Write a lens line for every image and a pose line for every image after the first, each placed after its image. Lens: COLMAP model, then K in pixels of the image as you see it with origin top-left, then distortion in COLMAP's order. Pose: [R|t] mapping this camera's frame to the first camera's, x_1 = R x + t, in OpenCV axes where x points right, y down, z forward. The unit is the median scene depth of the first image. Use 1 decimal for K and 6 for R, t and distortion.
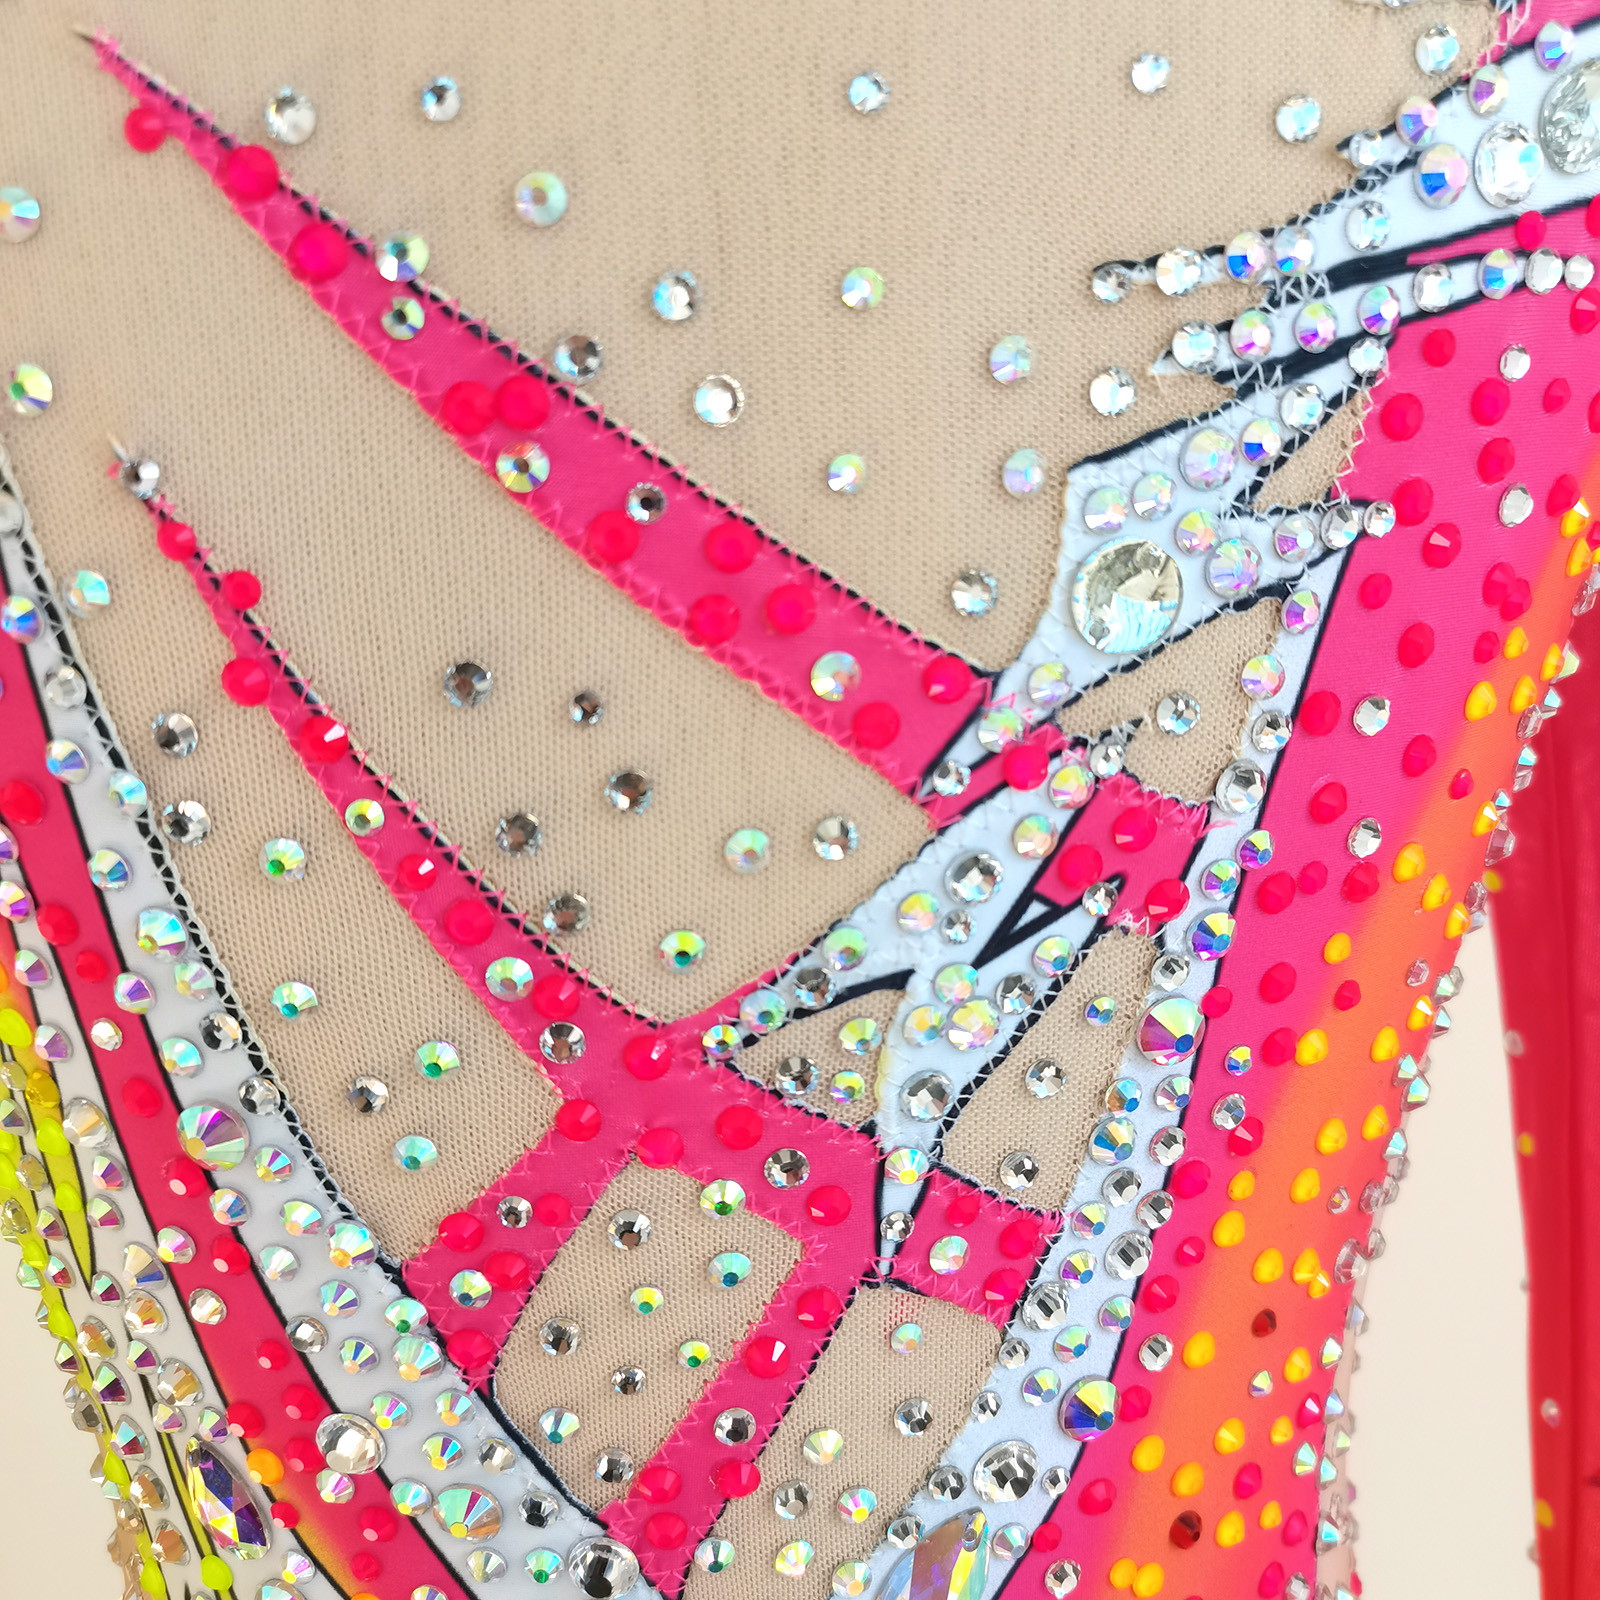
lens RADIAL K [[1675.5, 0, 800.0], [0, 1675.5, 800.0], [0, 0, 1]] dist [0.004094, -0.002934]
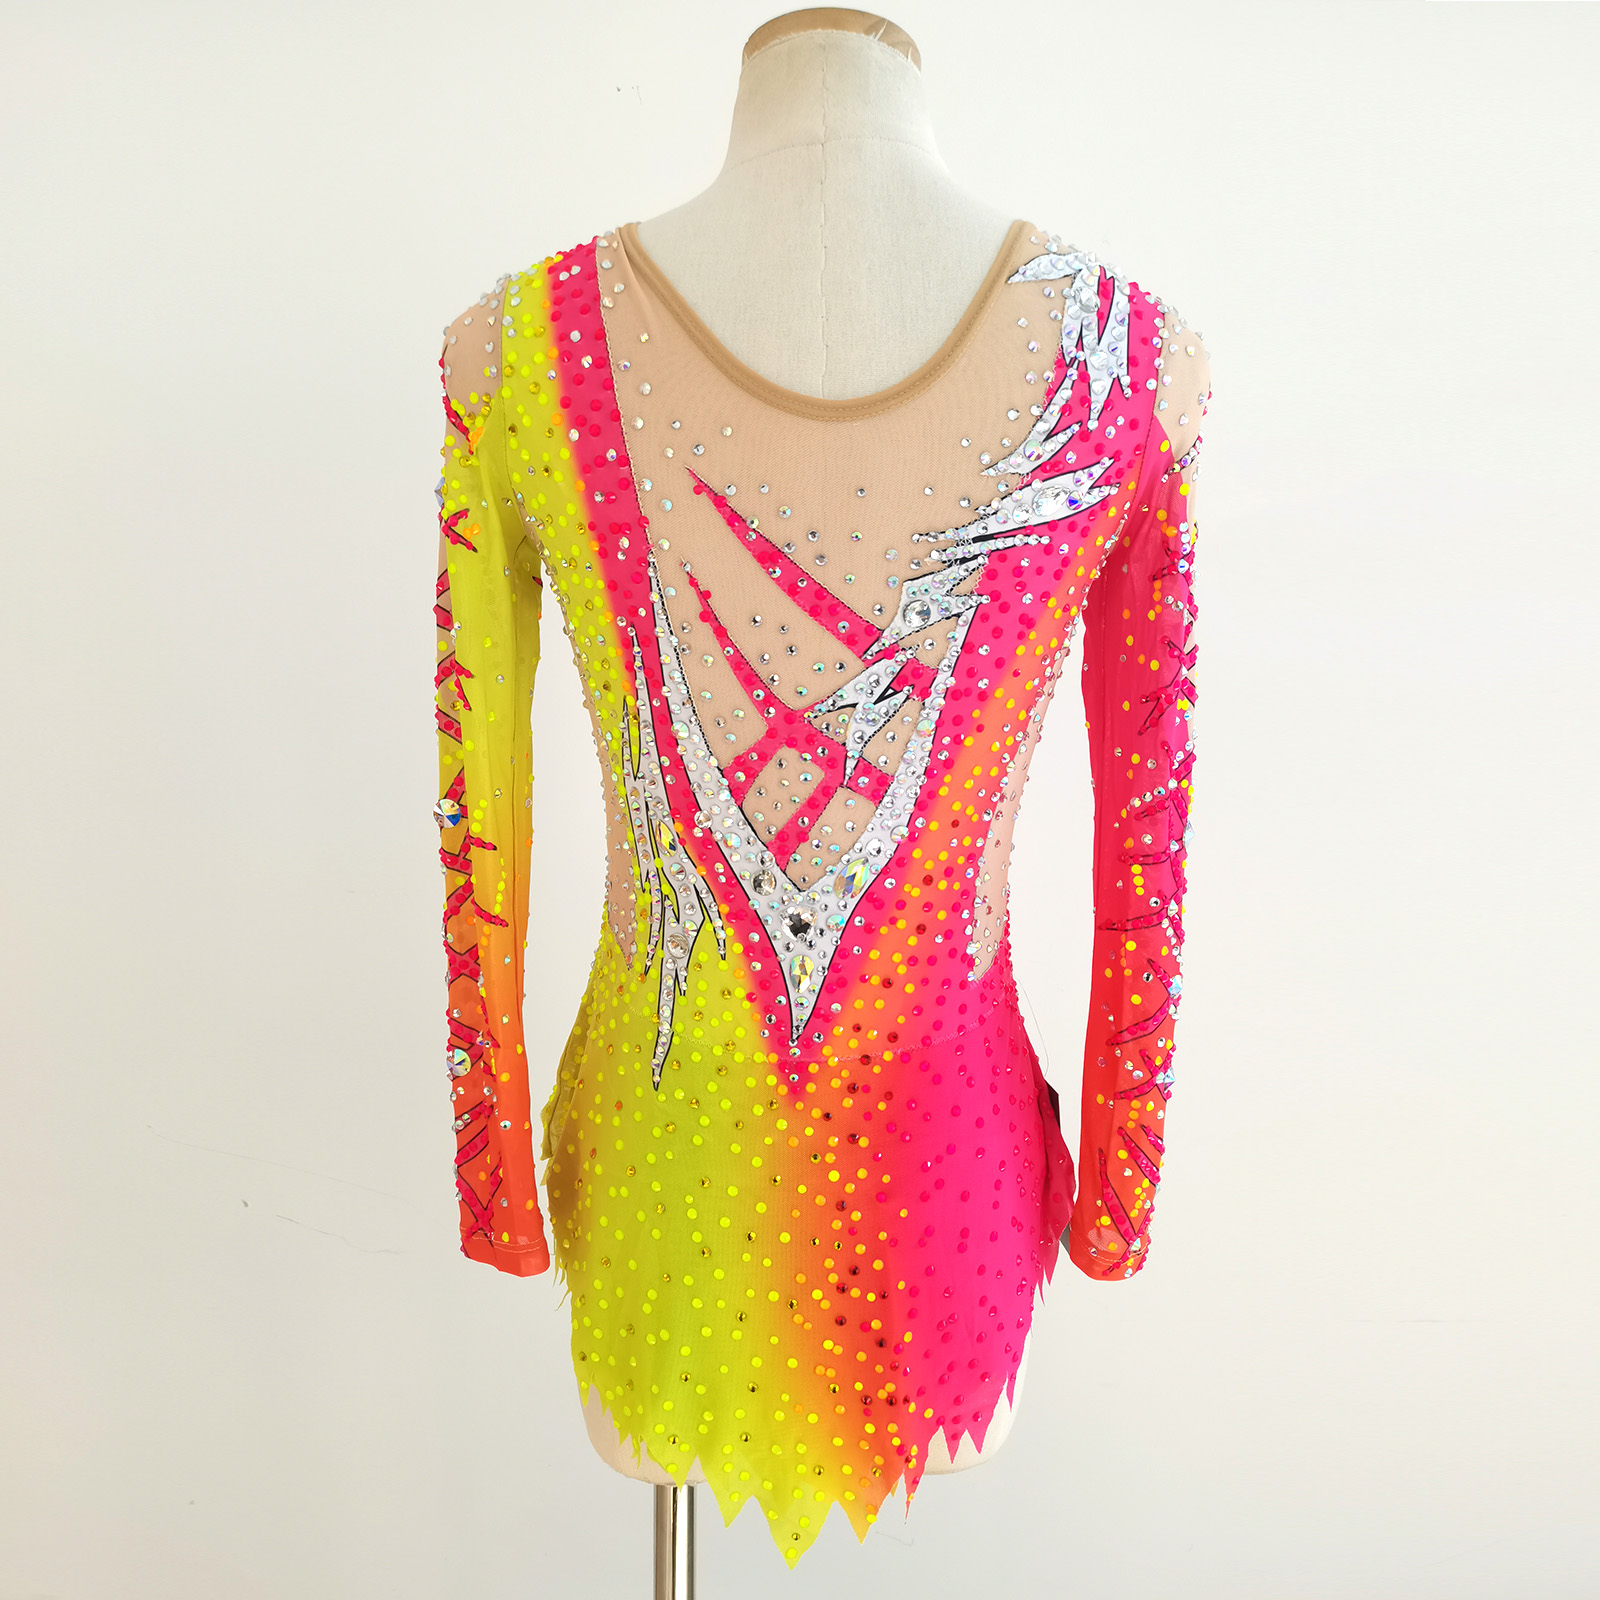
lens RADIAL K [[1266.8, 0, 800.0], [0, 1266.8, 800.0], [0, 0, 1]] dist [0.050288, -0.002113]
pose [[0.992181, 0.095651, -0.080171, 0.193654], [-0.092392, 0.994776, 0.043420, 0.211786], [0.083906, -0.035674, 0.995835, -2.019986]]
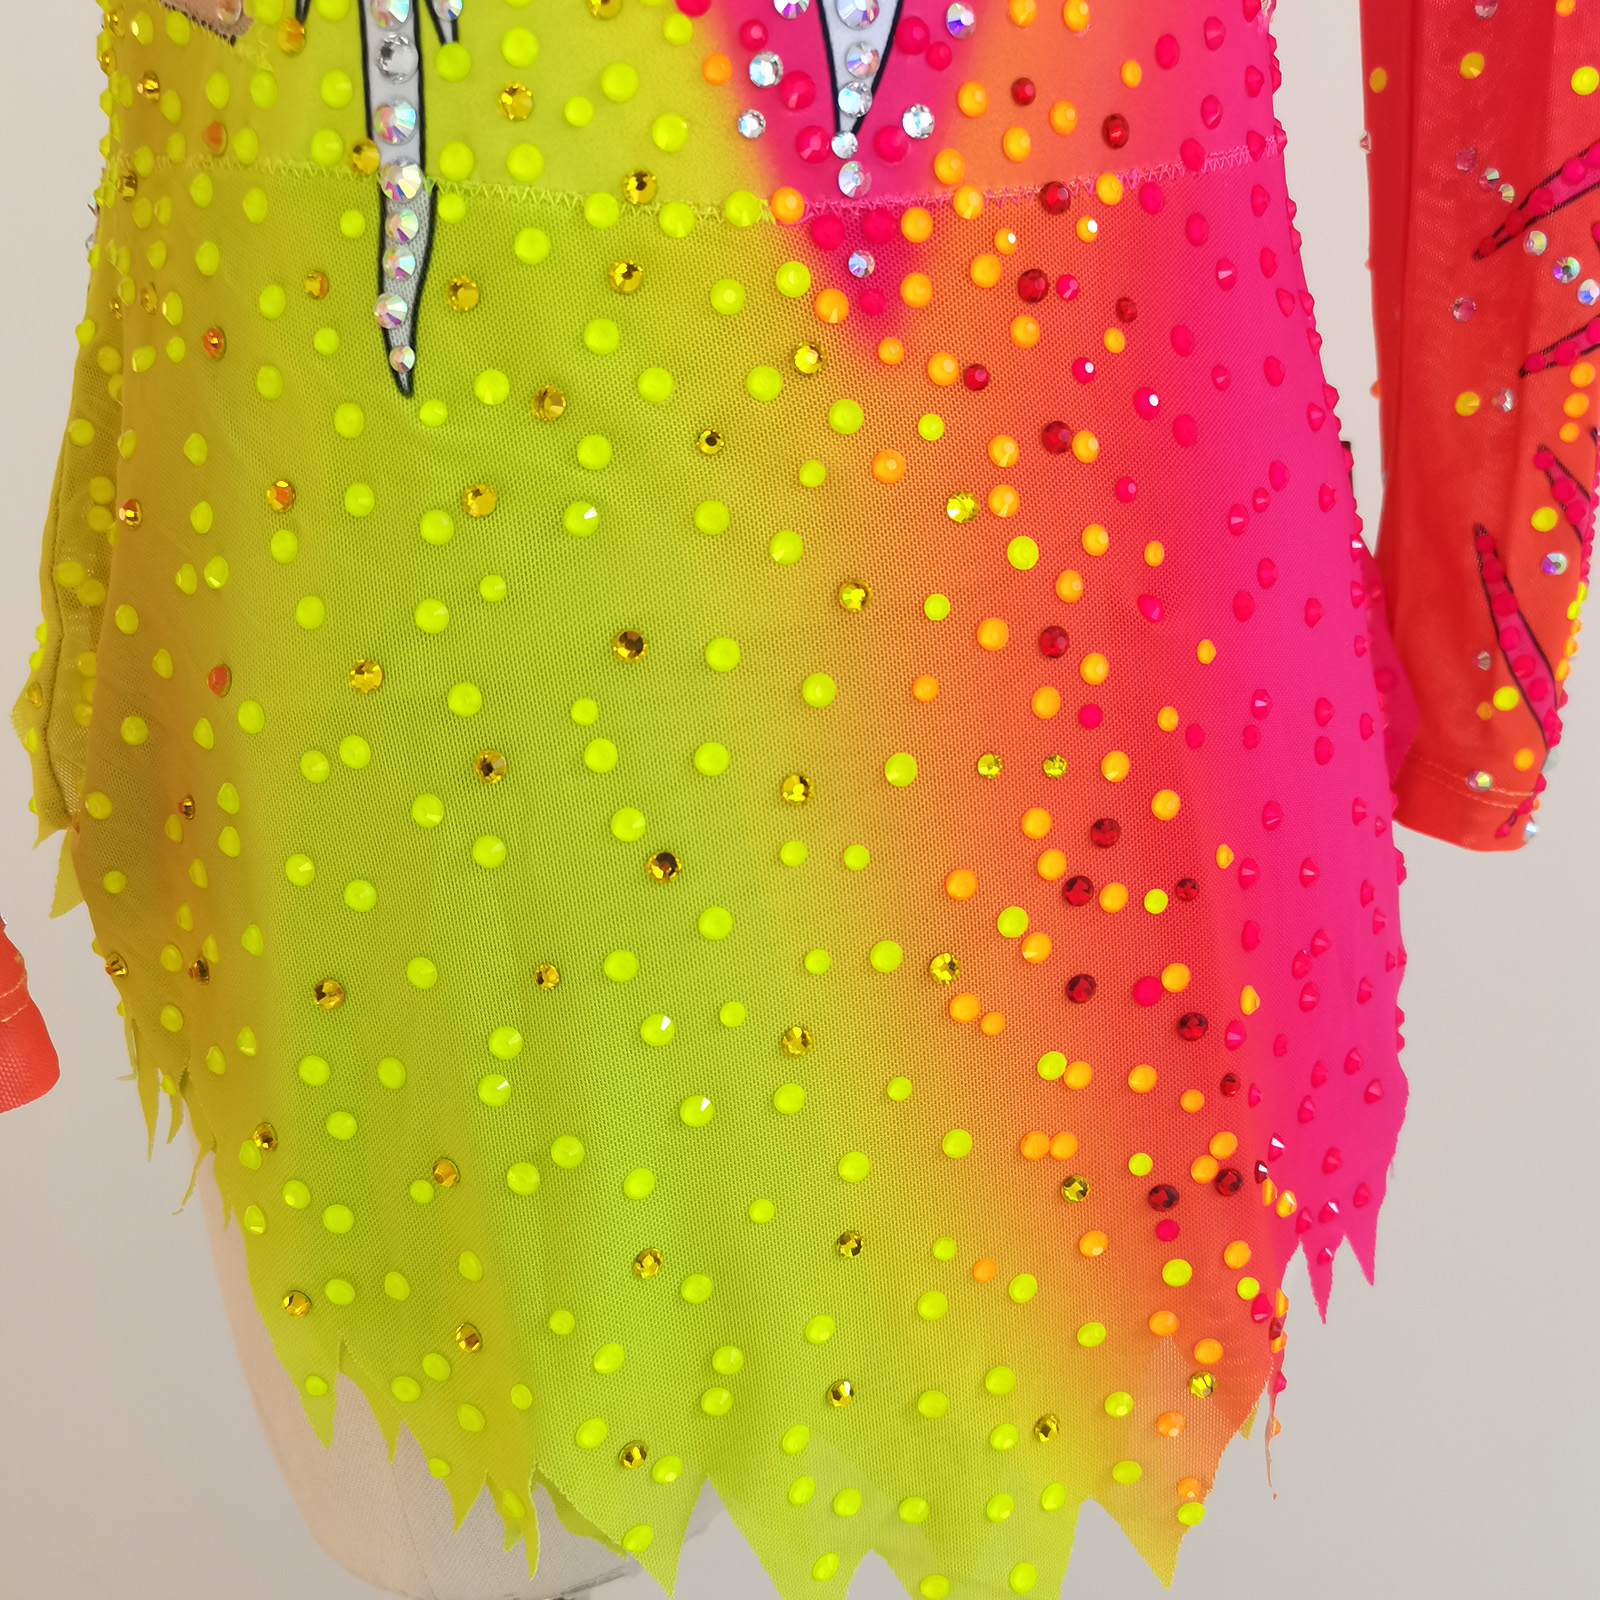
lens RADIAL K [[1659.7, 0, 800.0], [0, 1659.7, 800.0], [0, 0, 1]] dist [0.039058, -0.009113]
pose [[0.977260, -0.066089, 0.201485, -0.359812], [0.045575, 0.993447, 0.104812, 1.345121], [-0.207091, -0.093246, 0.973868, -0.148311]]
